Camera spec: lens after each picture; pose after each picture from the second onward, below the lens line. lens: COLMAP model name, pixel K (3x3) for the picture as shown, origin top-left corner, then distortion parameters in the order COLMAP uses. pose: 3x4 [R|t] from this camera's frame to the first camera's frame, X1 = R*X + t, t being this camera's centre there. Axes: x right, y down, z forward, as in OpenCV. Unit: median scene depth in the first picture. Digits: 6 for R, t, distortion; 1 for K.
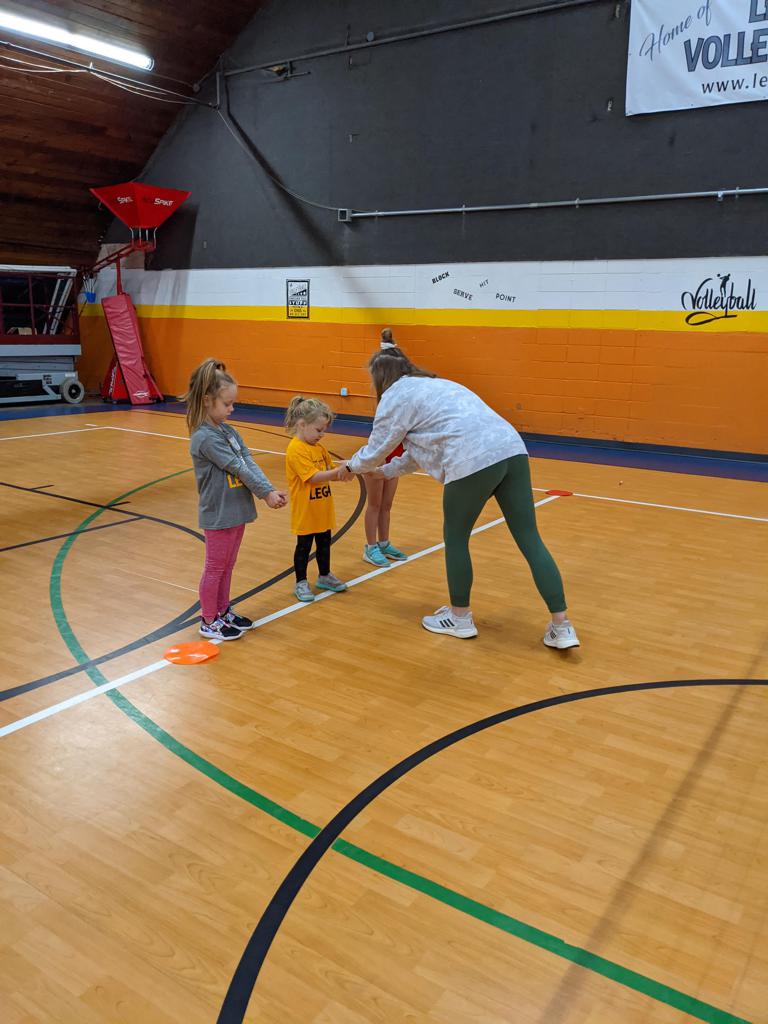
lens RADIAL K [[809.7, 0, 384.0], [0, 809.7, 512.0], [0, 0, 1]] dist [0.048087, -0.072467]
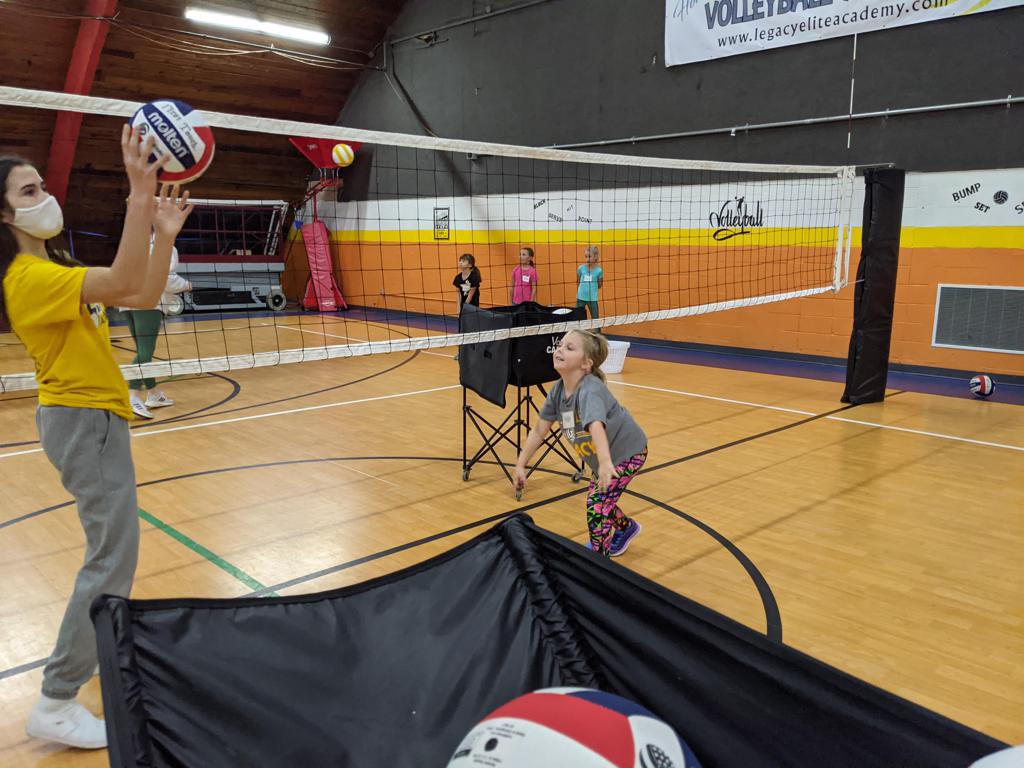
lens RADIAL K [[806.5, 0, 517.2], [0, 806.5, 409.2], [0, 0, 1]] dist [0.049152, -0.069930]
pose [[0.980669, 0.028455, -0.193595, 0.243312], [-0.034337, 0.999043, -0.027098, 0.041291], [0.192639, 0.033221, 0.980707, -0.143949]]
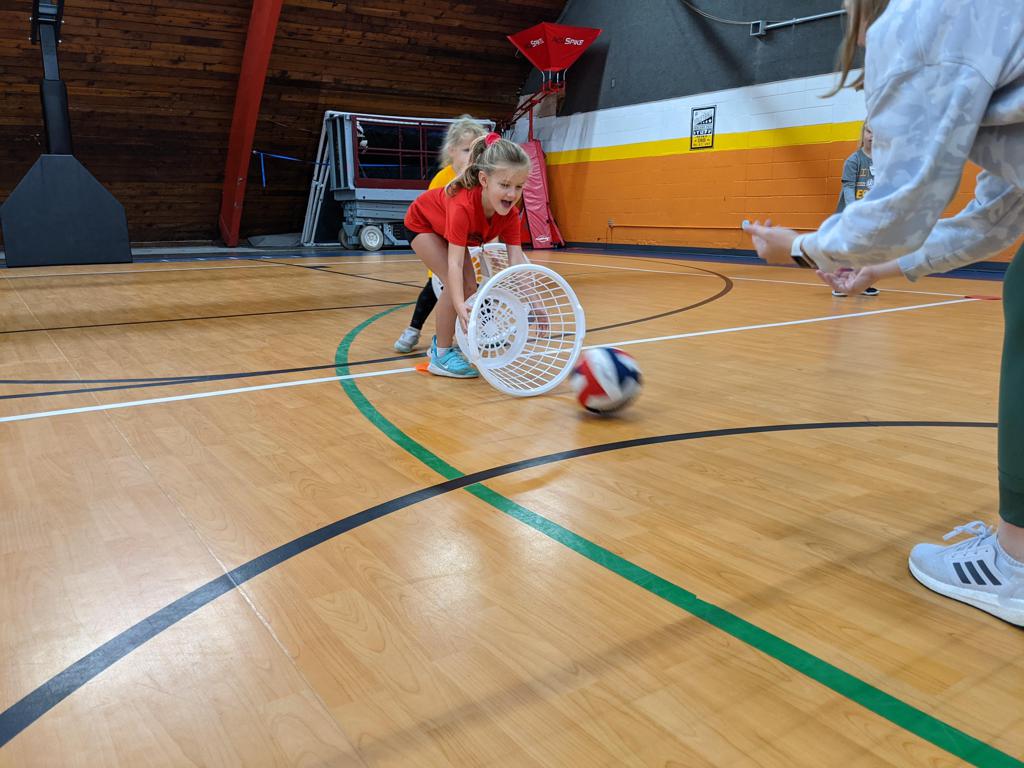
lens RADIAL K [[808.1, 0, 502.2], [0, 808.1, 402.2], [0, 0, 1]] dist [0.053681, -0.083544]
pose [[0.925693, 0.065033, -0.372645, 0.050051], [-0.066023, 0.997767, 0.010117, 0.058618], [0.372470, 0.015238, 0.927919, 0.048242]]
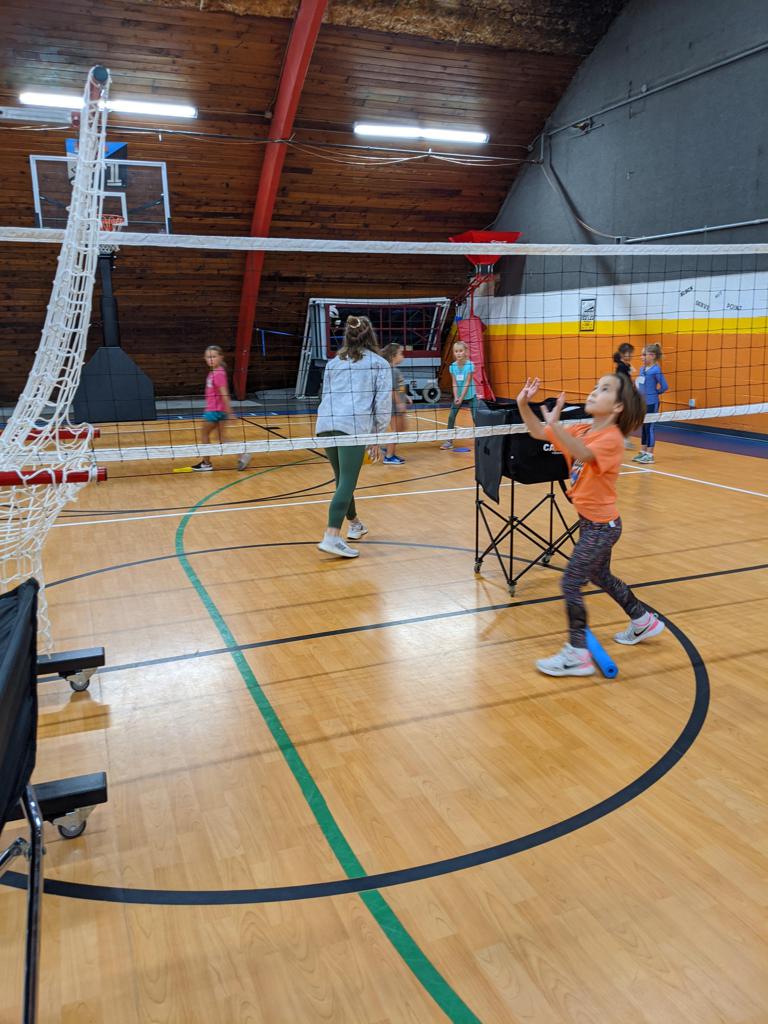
lens RADIAL K [[810.2, 0, 405.2], [0, 810.2, 515.2], [0, 0, 1]] dist [0.055379, -0.078944]
pose [[0.839313, 0.092127, -0.535785, 0.329666], [-0.100177, 0.994869, 0.014137, 0.035389], [0.534339, 0.041808, 0.844236, -0.123543]]
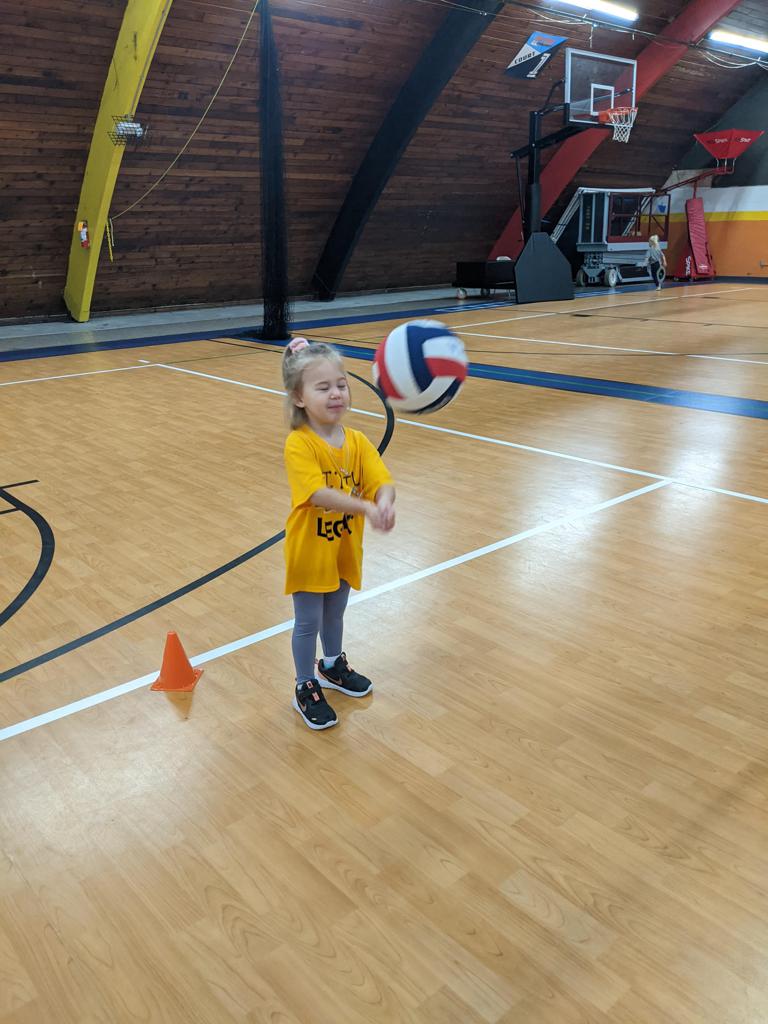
lens RADIAL K [[828.3, 0, 389.8], [0, 828.3, 535.7], [0, 0, 1]] dist [-0.002691, -0.005158]
pose [[0.970377, 0.048742, -0.236628, -0.534861], [-0.019904, 0.992236, 0.122763, 0.170497], [0.240774, -0.114416, 0.963814, -0.722479]]
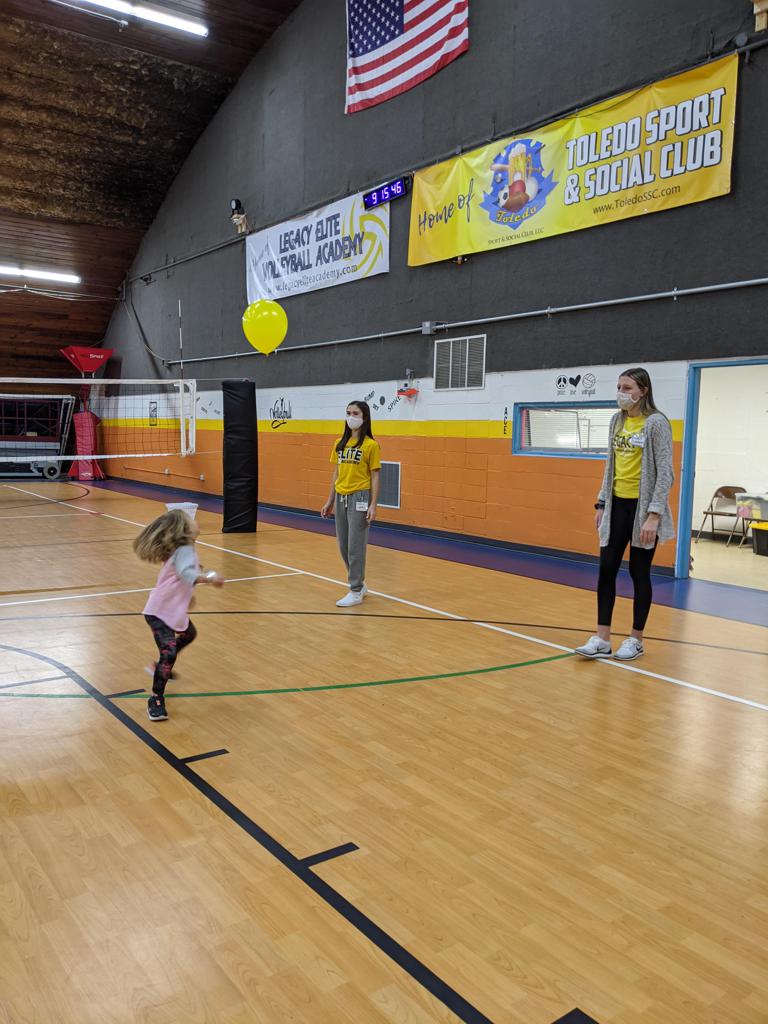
lens RADIAL K [[806.9, 0, 383.5], [0, 806.9, 507.6], [0, 0, 1]] dist [0.053116, -0.077975]
pose [[0.947589, 0.032267, -0.317857, 0.815613], [-0.078372, 0.987965, -0.133350, 0.090603], [0.309729, 0.151272, 0.938714, -0.302331]]
